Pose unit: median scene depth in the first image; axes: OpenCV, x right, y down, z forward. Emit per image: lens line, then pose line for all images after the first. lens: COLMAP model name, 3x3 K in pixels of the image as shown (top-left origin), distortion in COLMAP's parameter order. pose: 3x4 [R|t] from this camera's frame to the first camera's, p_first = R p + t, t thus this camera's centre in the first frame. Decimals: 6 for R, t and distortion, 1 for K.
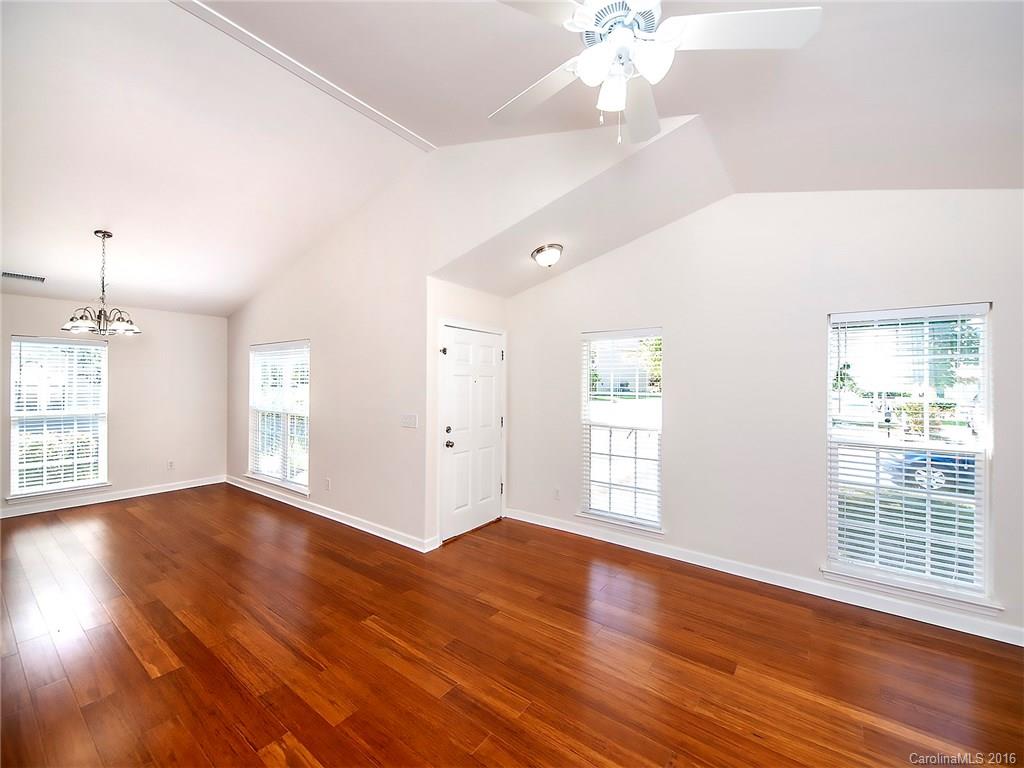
lens RADIAL K [[429.4, 0, 506.6], [0, 429.4, 382.1], [0, 0, 1]] dist [0.051697, -0.018053]
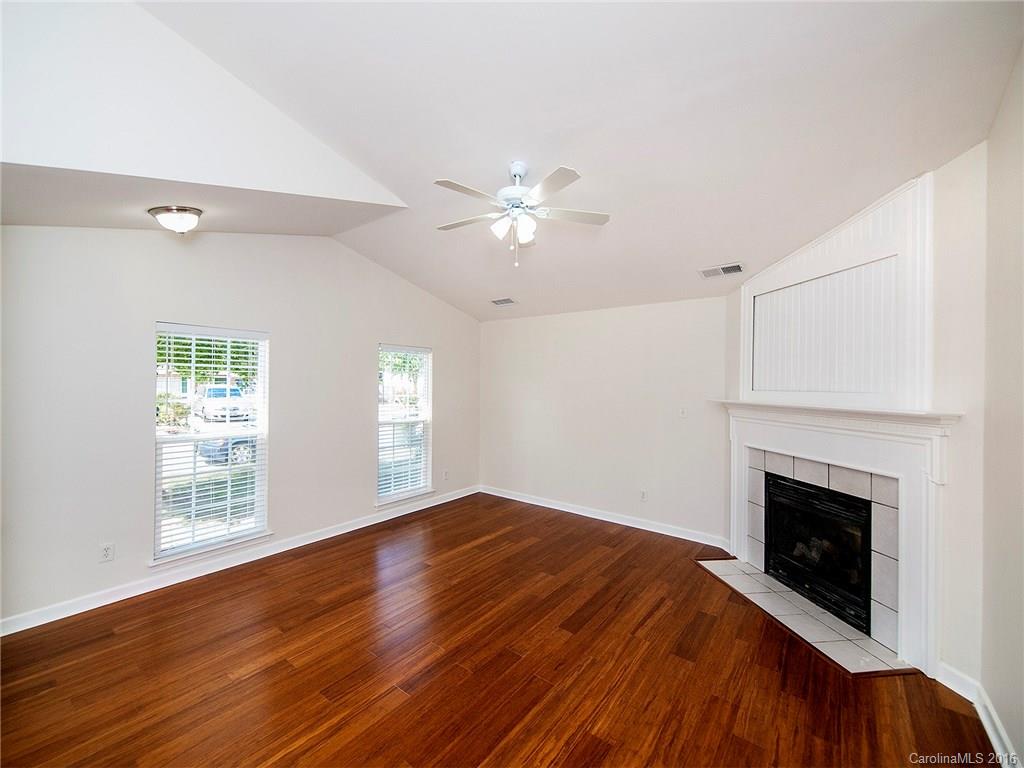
lens RADIAL K [[429.4, 0, 506.6], [0, 429.4, 382.1], [0, 0, 1]] dist [0.051697, -0.018053]
pose [[-0.010480, 0.000423, 0.999945, -0.815258], [-0.017603, 0.999845, -0.000607, -0.029146], [-0.999790, -0.017609, -0.010471, 0.528435]]
